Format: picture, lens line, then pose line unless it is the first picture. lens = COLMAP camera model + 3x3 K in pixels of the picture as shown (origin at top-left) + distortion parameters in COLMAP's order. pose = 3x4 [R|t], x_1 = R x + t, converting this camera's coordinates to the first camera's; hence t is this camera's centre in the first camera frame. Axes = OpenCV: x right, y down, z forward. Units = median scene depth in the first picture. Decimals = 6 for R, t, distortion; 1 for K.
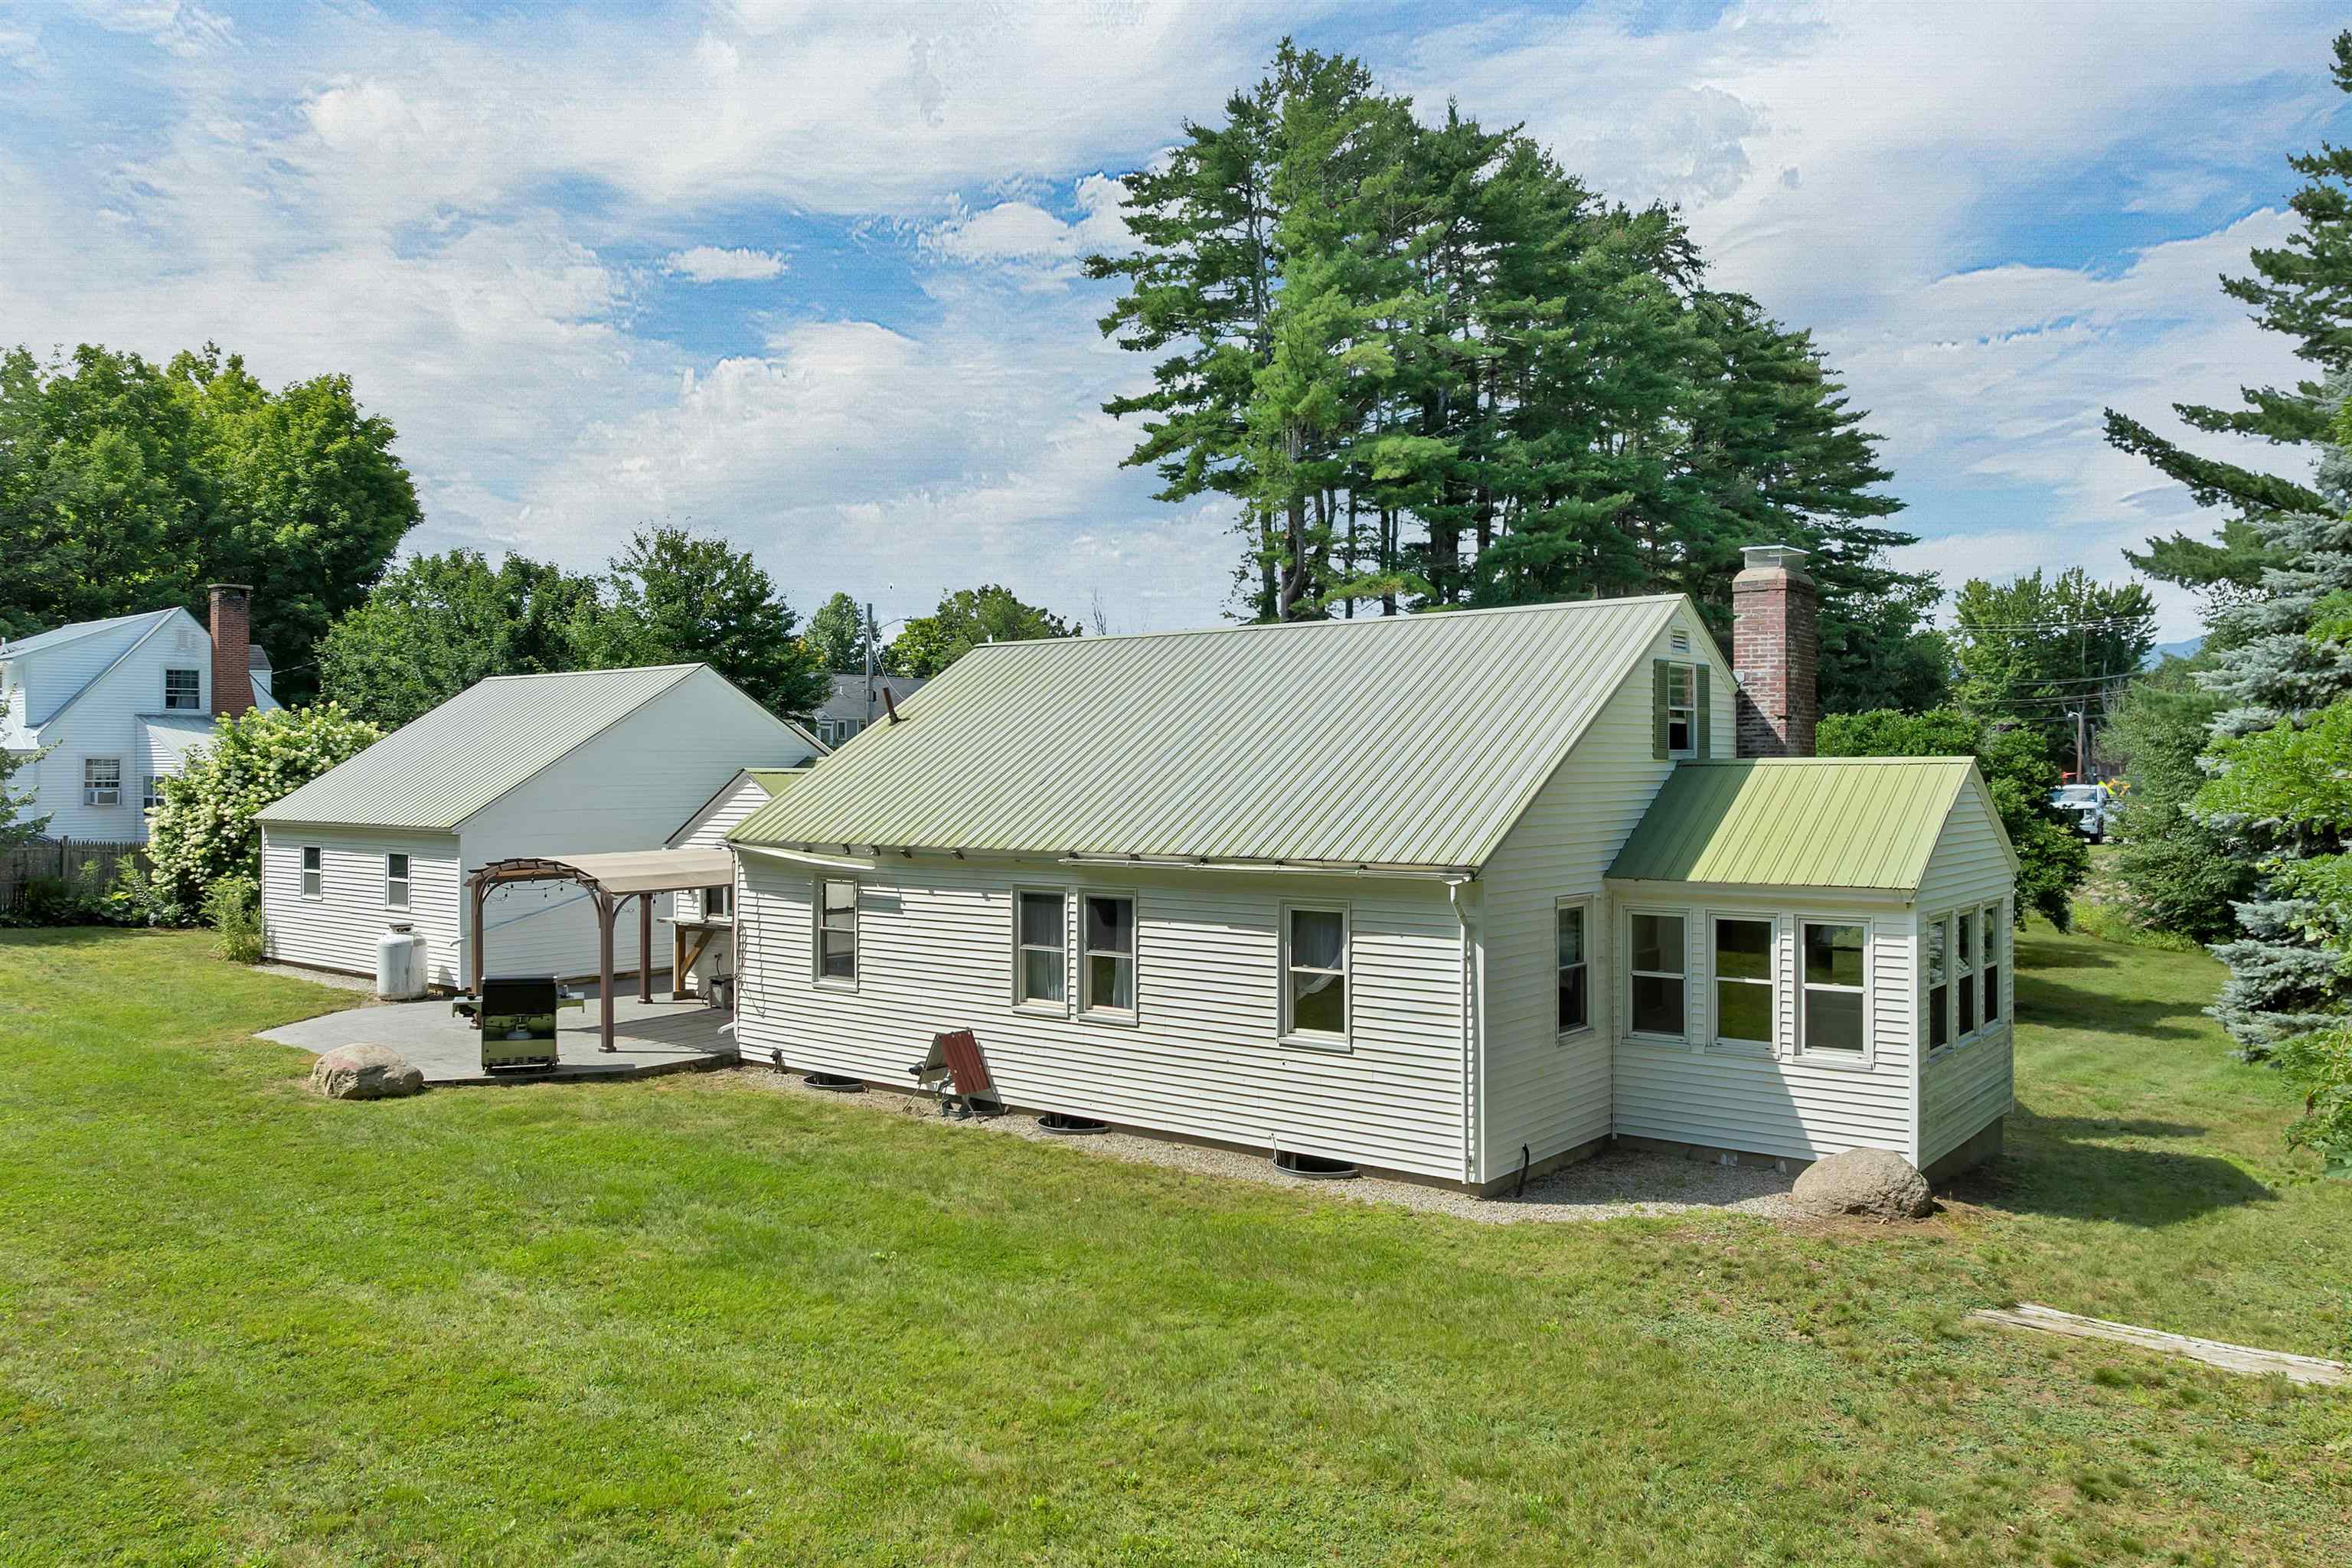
lens RADIAL K [[1686.5, 0, 1167.8], [0, 1686.5, 781.8], [0, 0, 1]] dist [-0.039977, 0.008863]
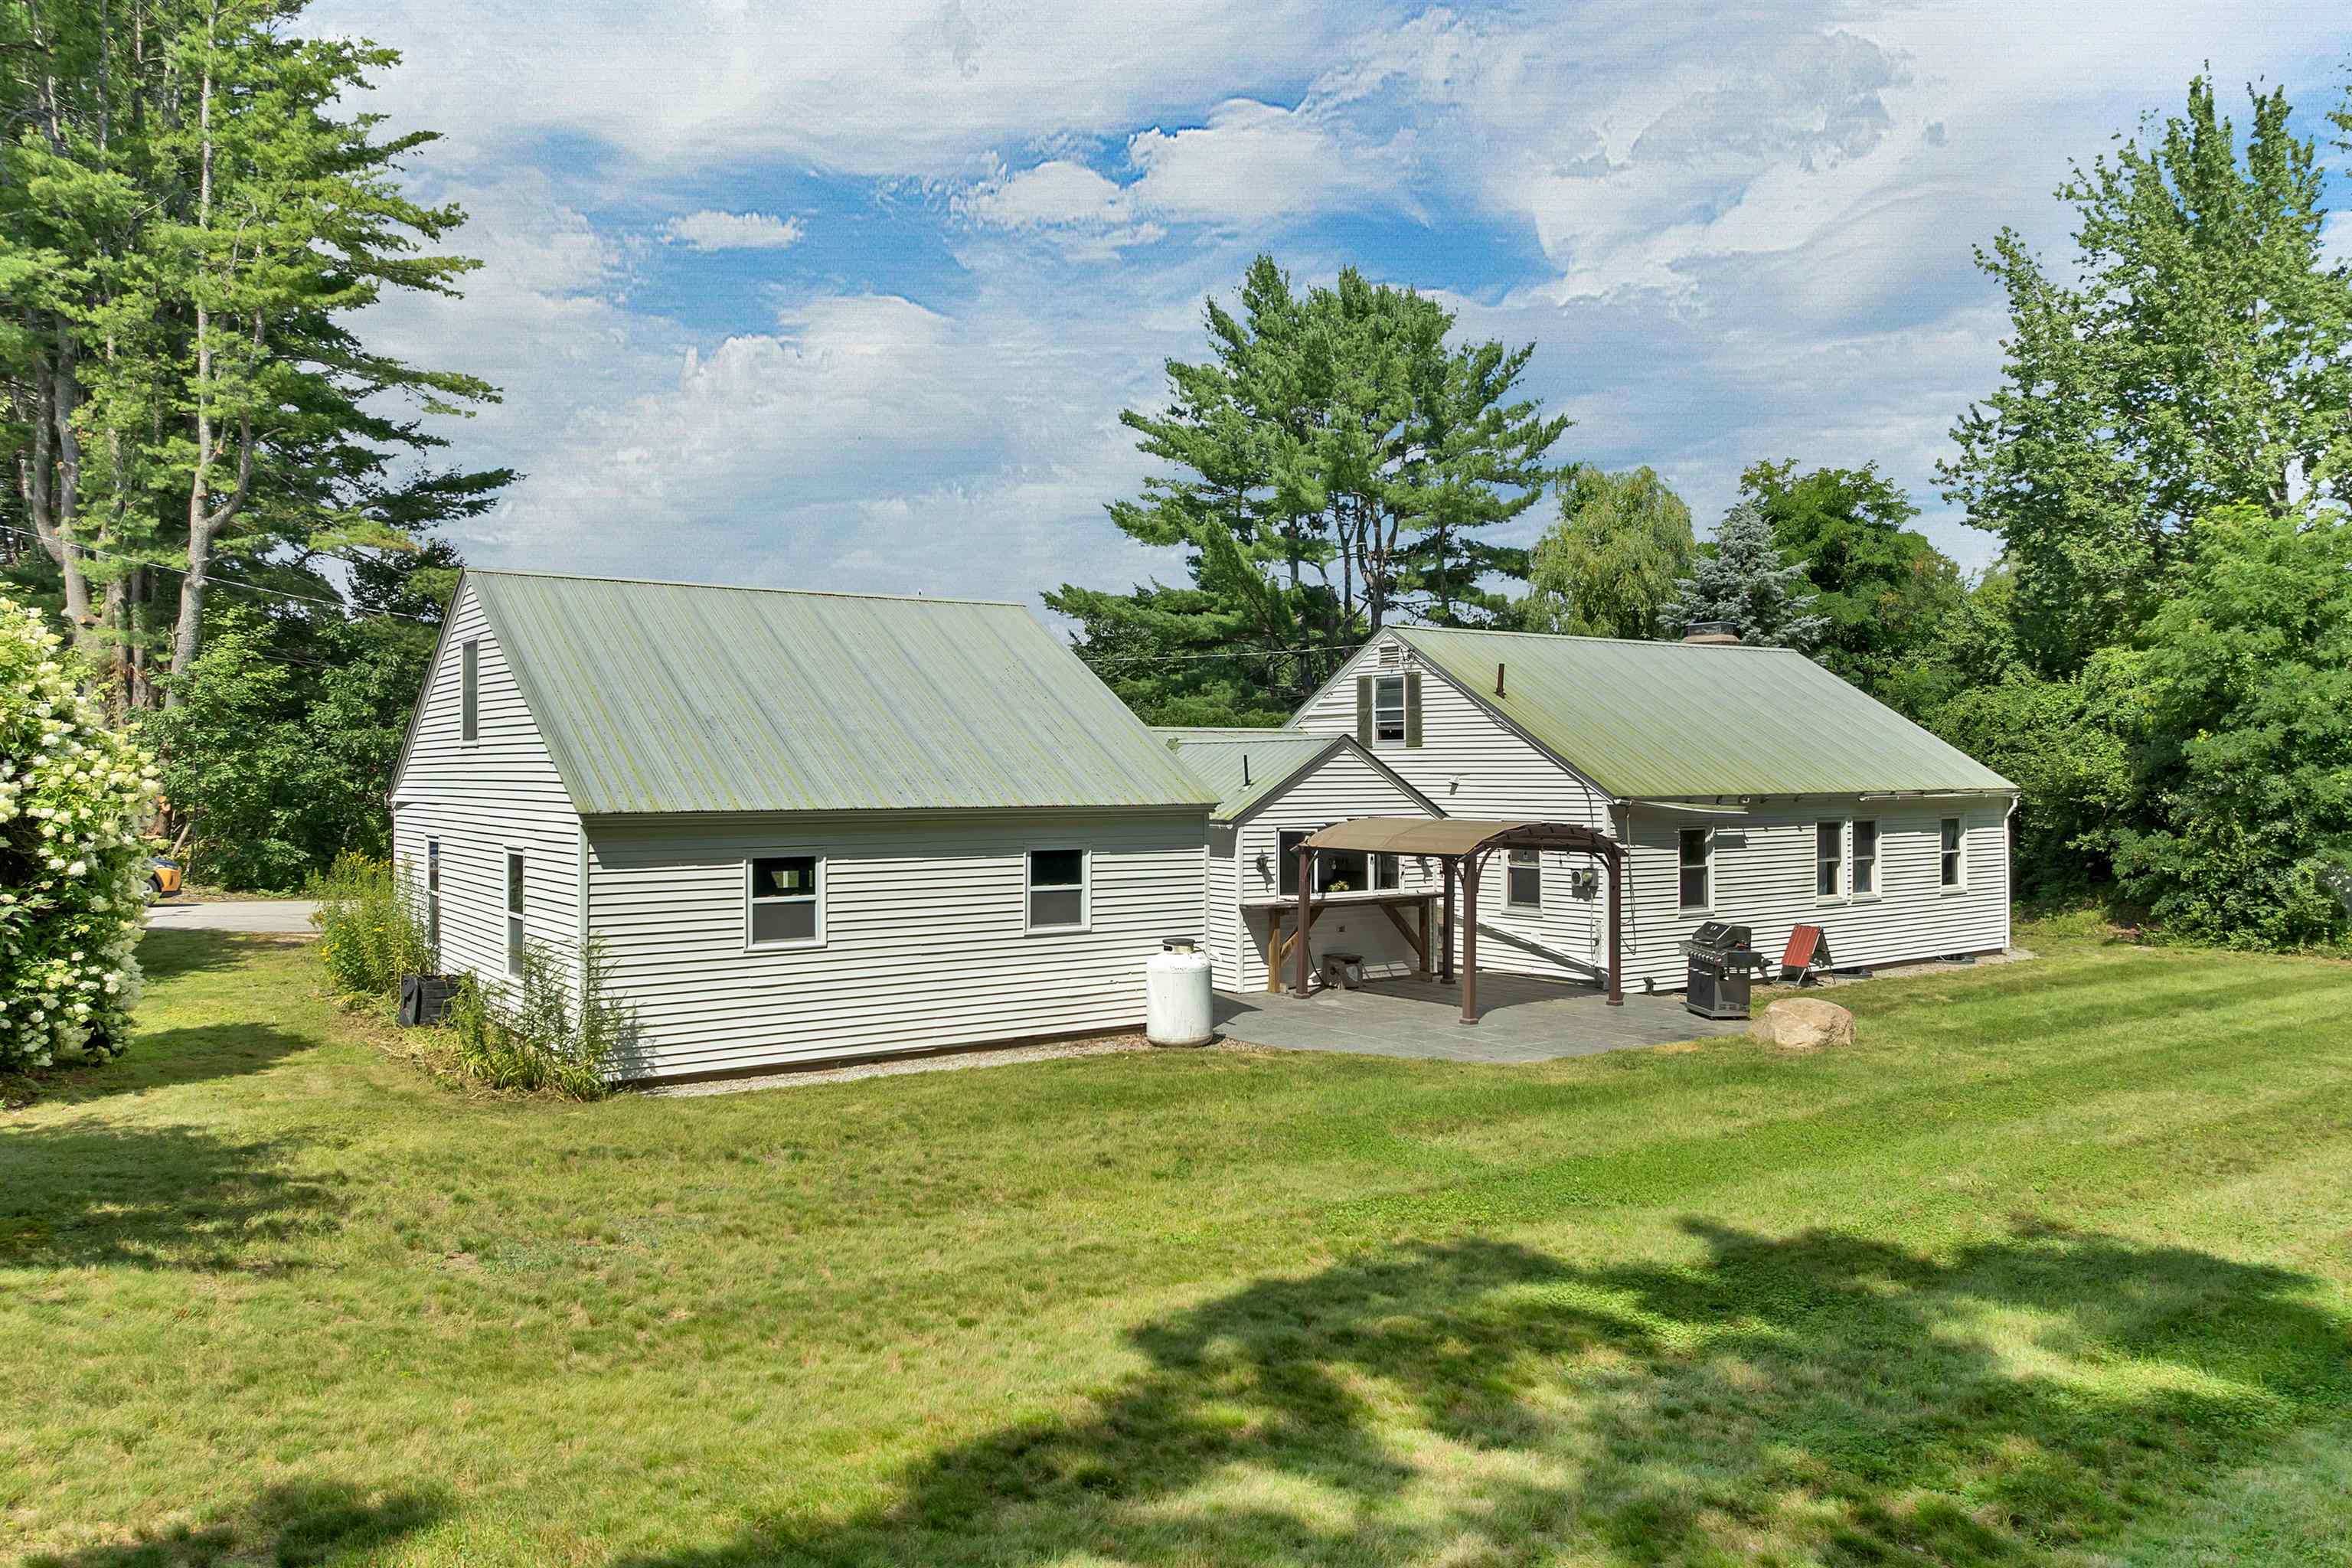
lens RADIAL K [[1686.5, 0, 1187.5], [0, 1686.5, 779.6], [0, 0, 1]] dist [-0.039977, 0.008863]
pose [[0.270283, -0.003009, 0.962776, -1.615441], [0.009247, 0.999957, 0.000529, 0.021887], [-0.962737, 0.008760, 0.270299, 1.120845]]
